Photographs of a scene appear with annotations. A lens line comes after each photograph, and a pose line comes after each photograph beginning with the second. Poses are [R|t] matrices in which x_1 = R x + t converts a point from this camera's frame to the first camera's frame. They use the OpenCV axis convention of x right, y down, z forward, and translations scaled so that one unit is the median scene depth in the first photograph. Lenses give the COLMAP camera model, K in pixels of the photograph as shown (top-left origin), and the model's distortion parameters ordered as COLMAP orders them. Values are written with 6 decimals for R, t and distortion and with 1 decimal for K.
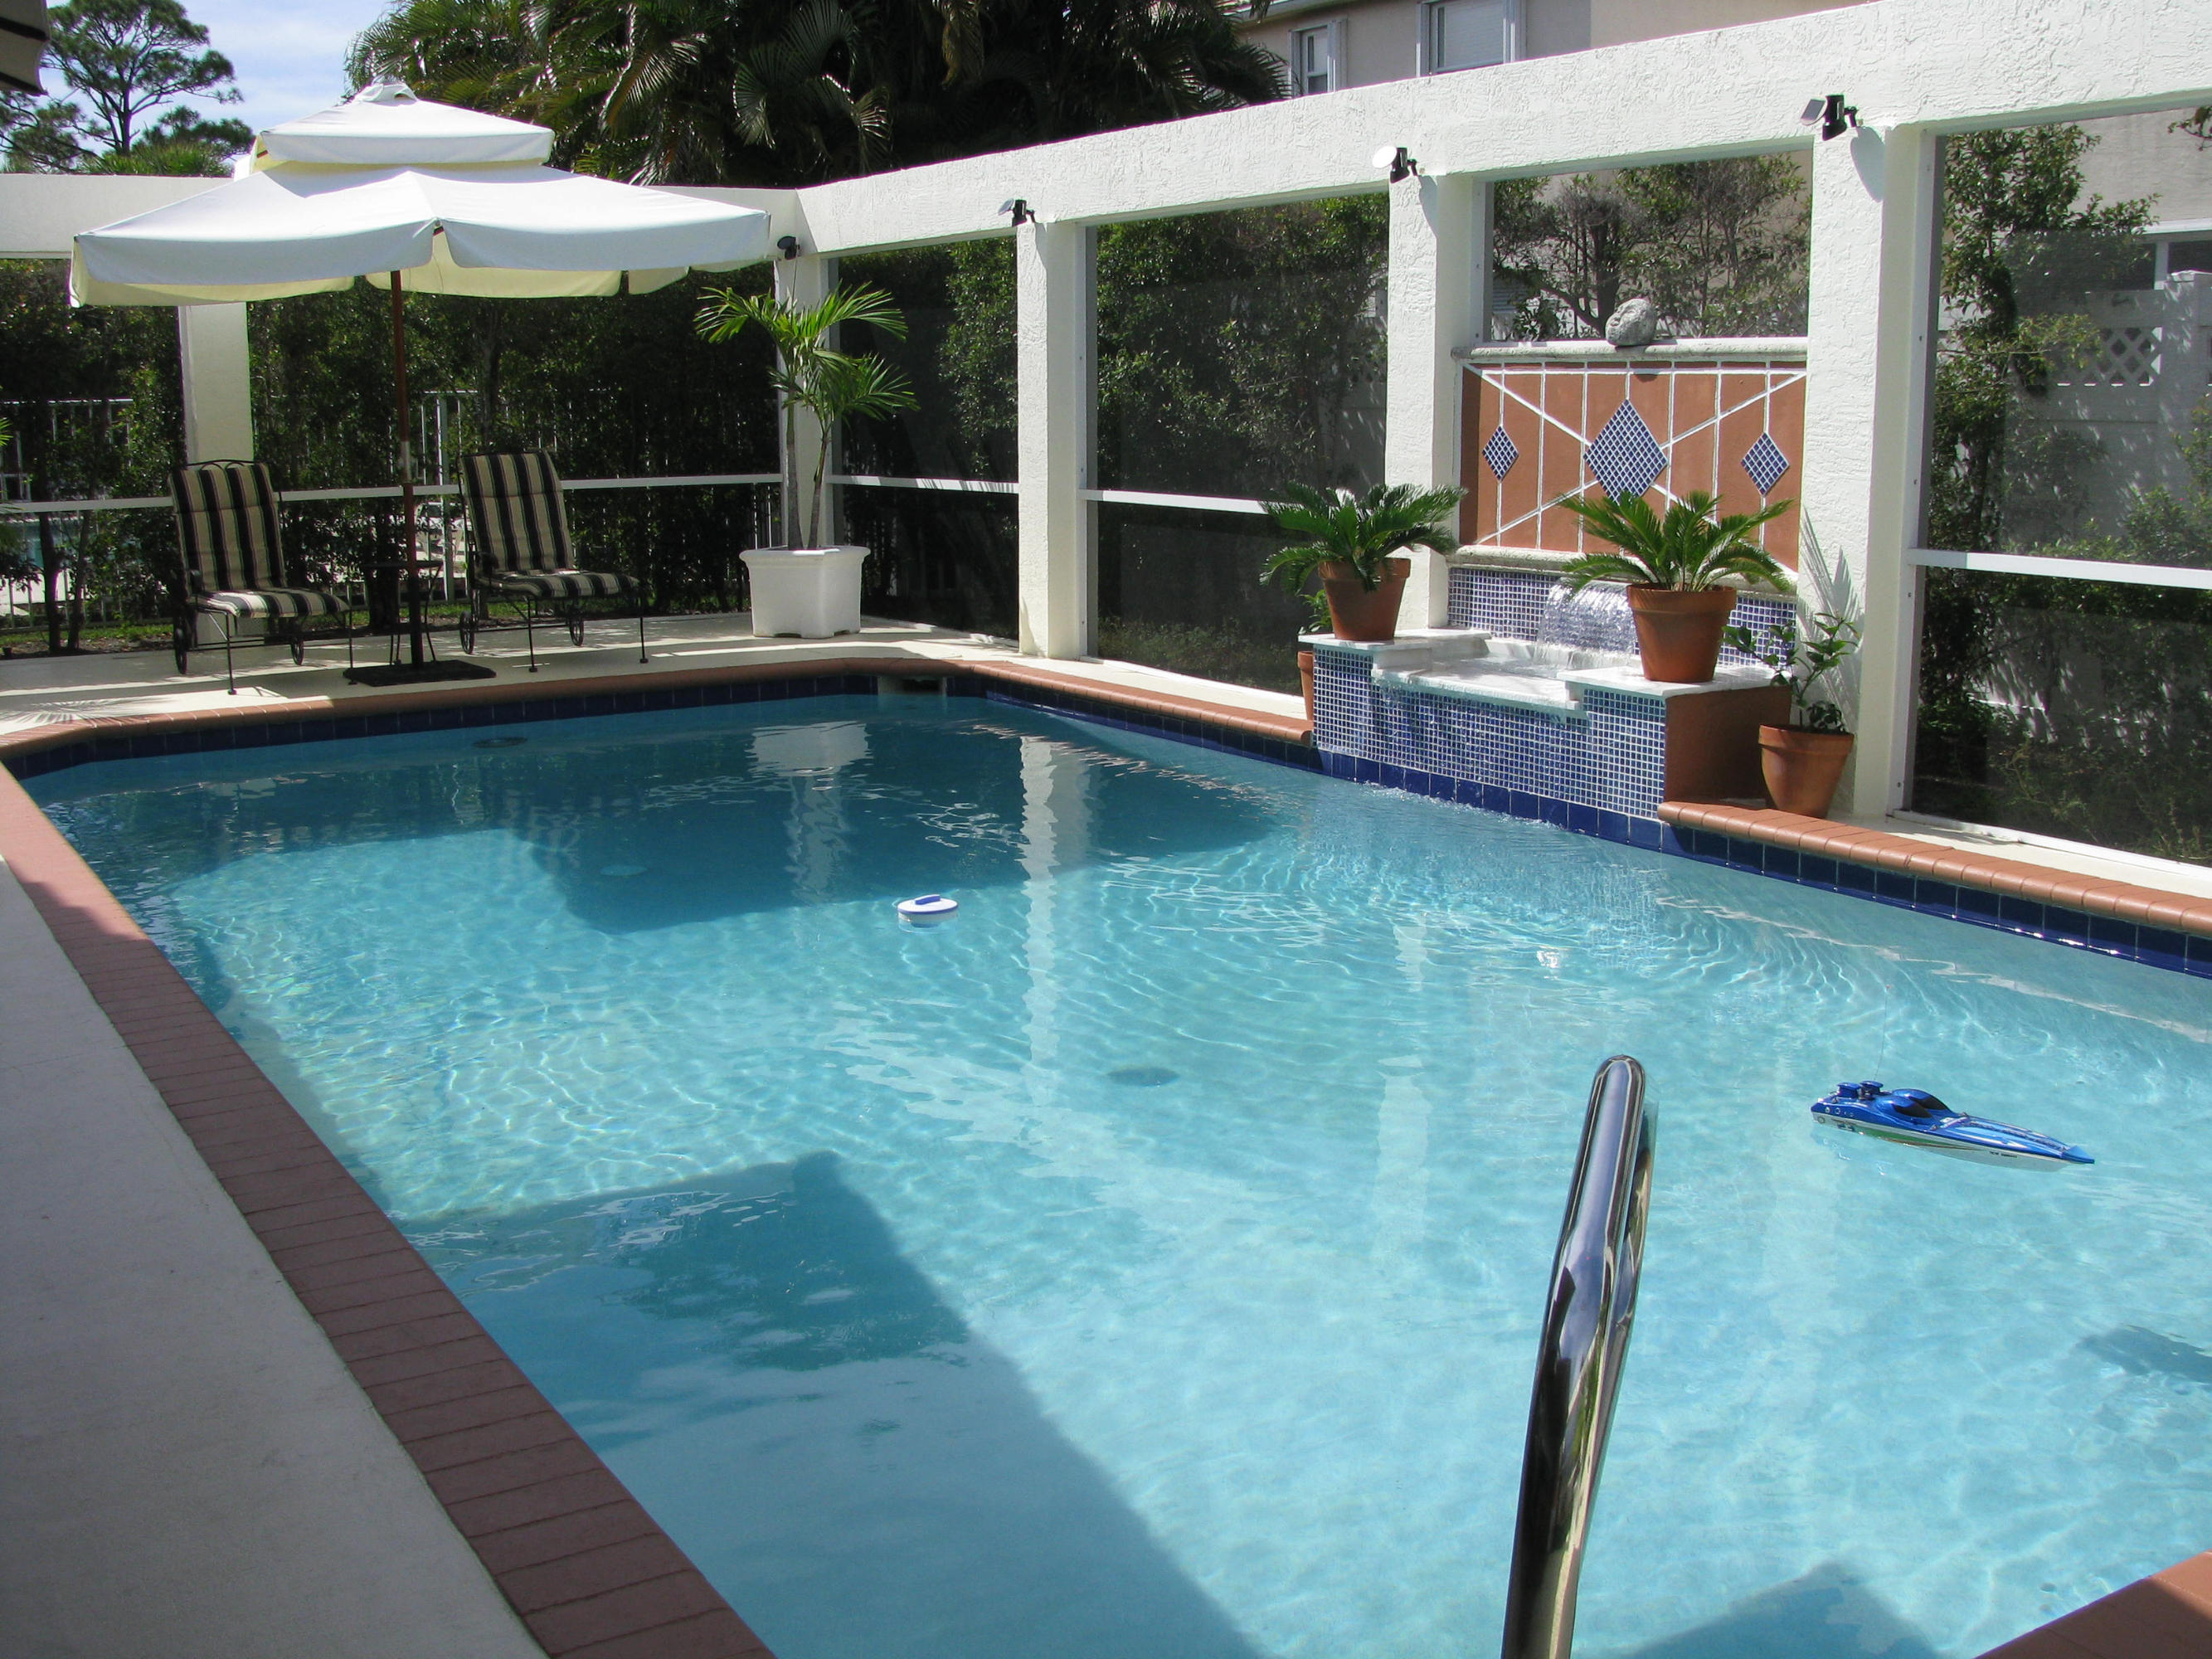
lens RADIAL K [[2326.4, 0, 1116.8], [0, 2326.4, 821.1], [0, 0, 1]] dist [-0.148870, 0.000000]
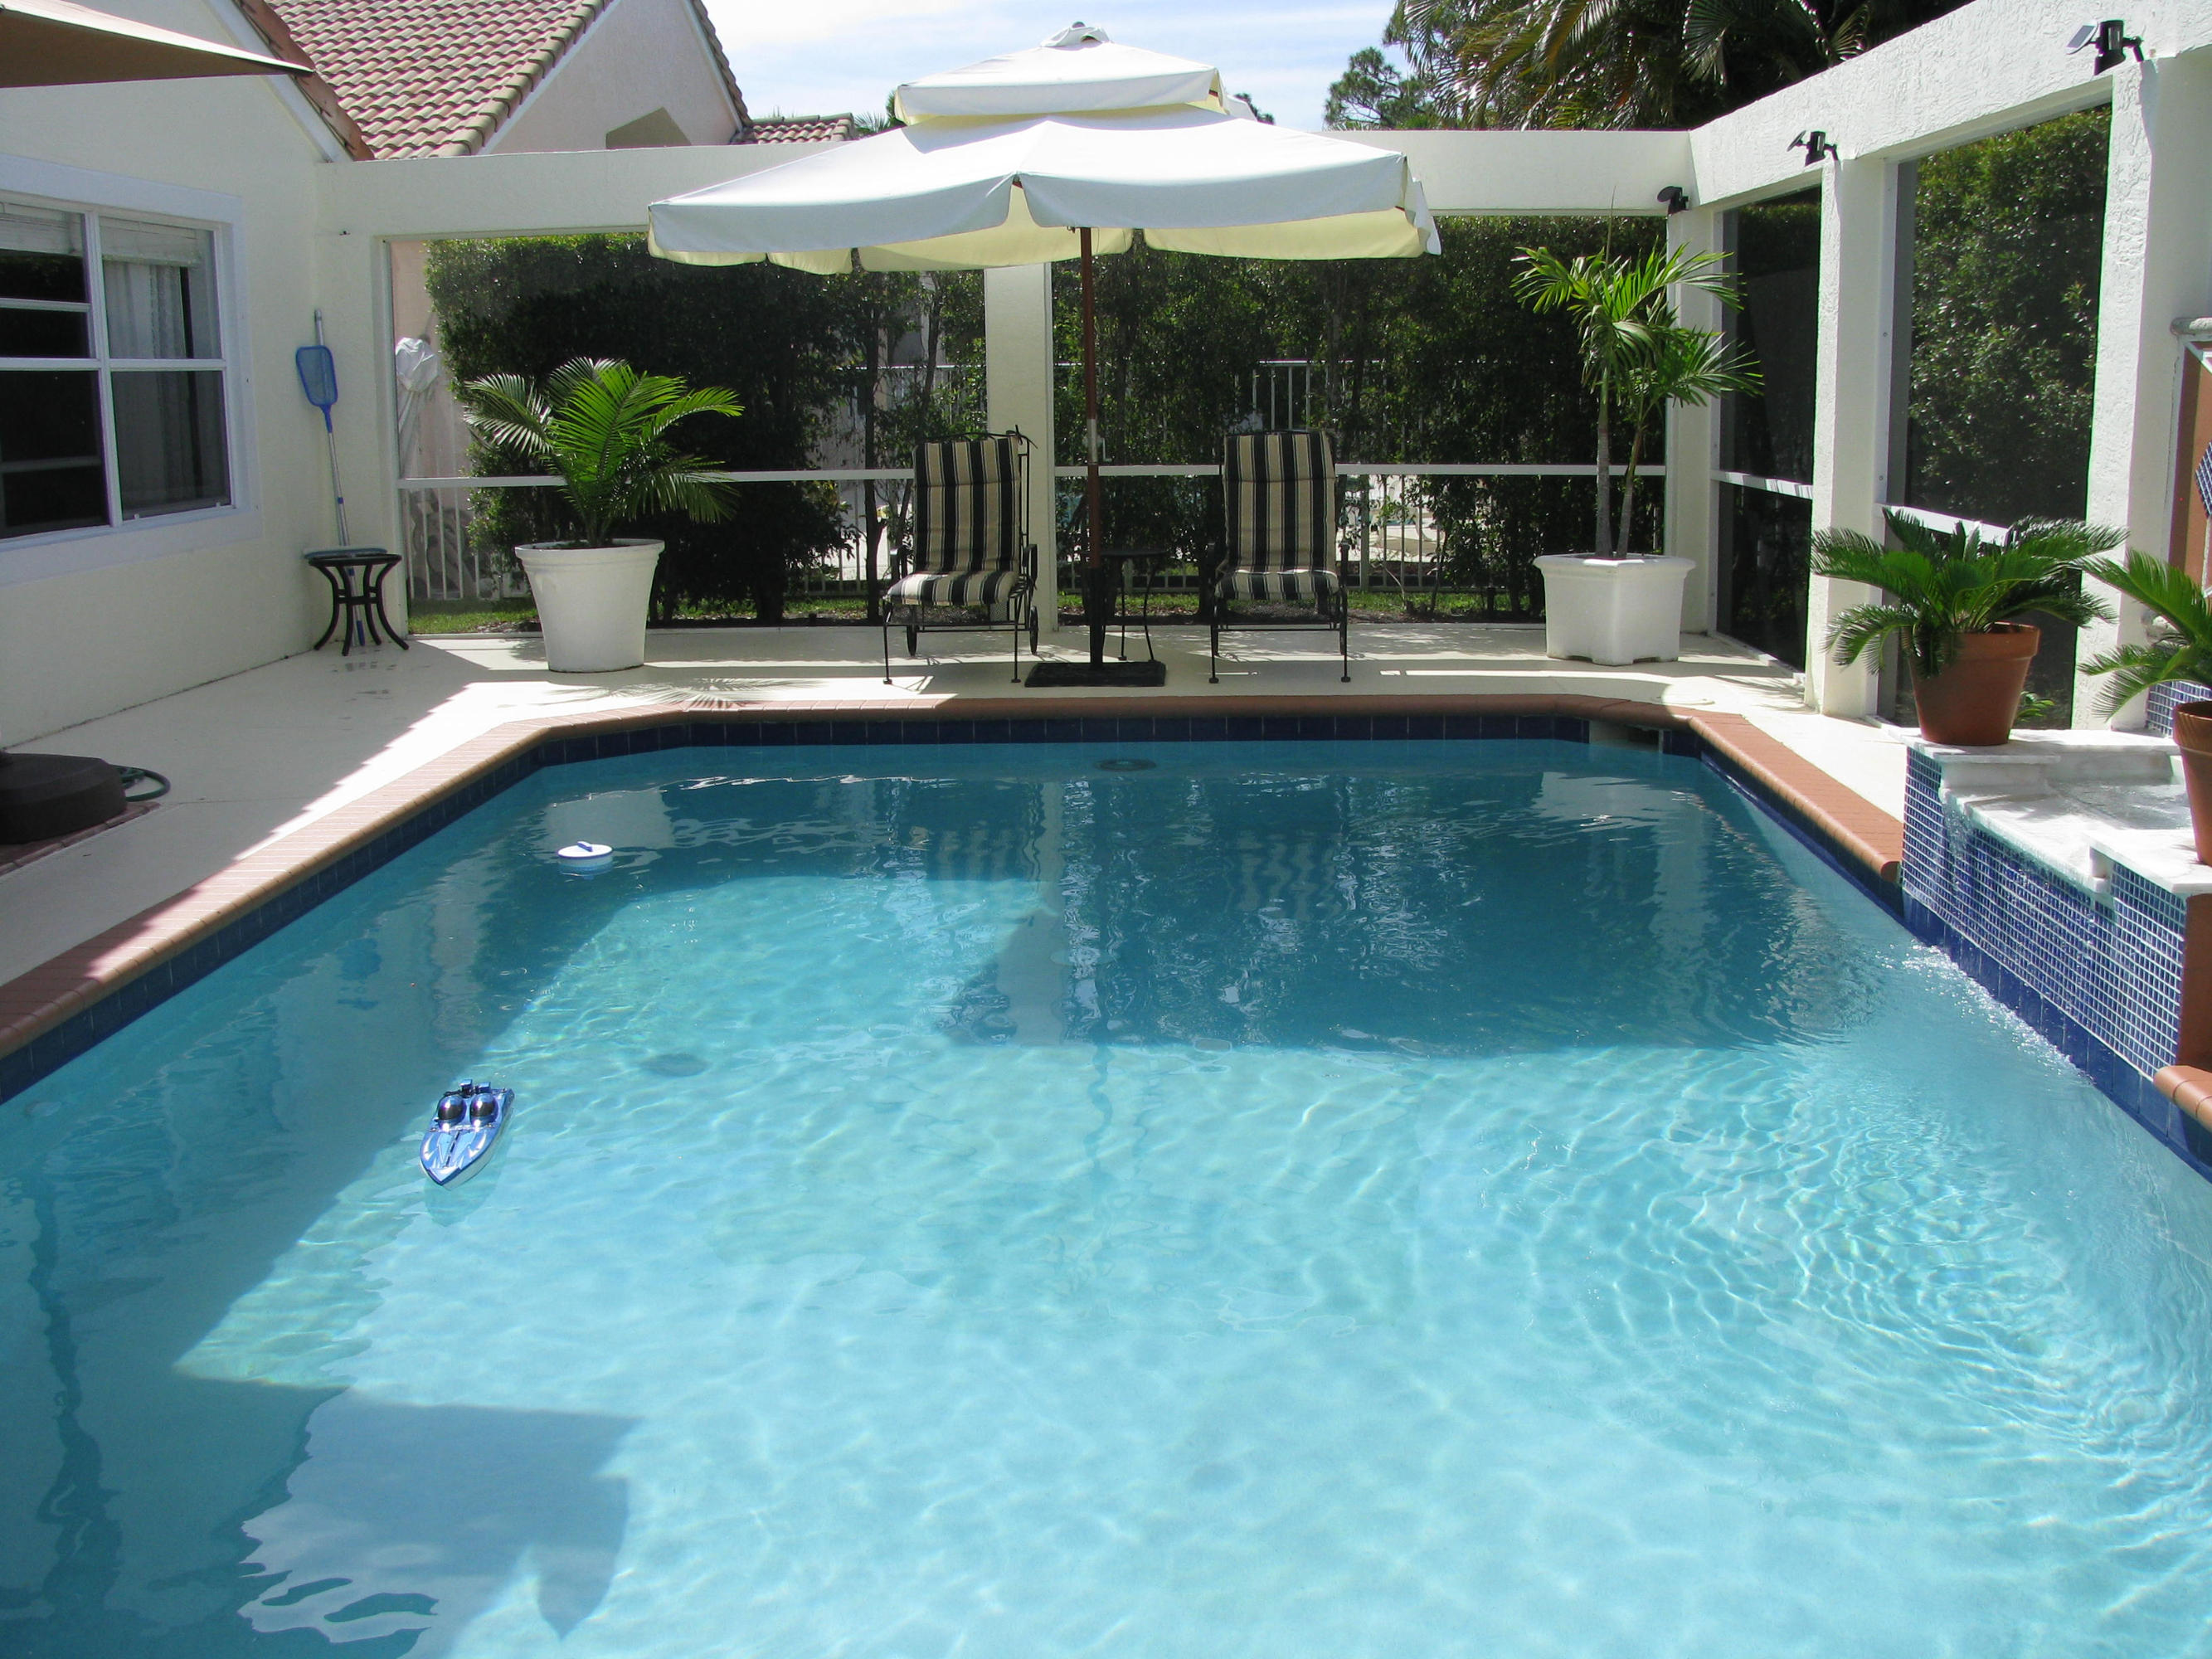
lens RADIAL K [[2326.4, 0, 1100.2], [0, 2326.4, 824.1], [0, 0, 1]] dist [-0.148870, 0.000000]
pose [[0.830364, 0.104263, -0.547379, 0.202473], [-0.096721, 0.994396, 0.042686, -0.044093], [0.548762, 0.017498, 0.835795, 0.225762]]
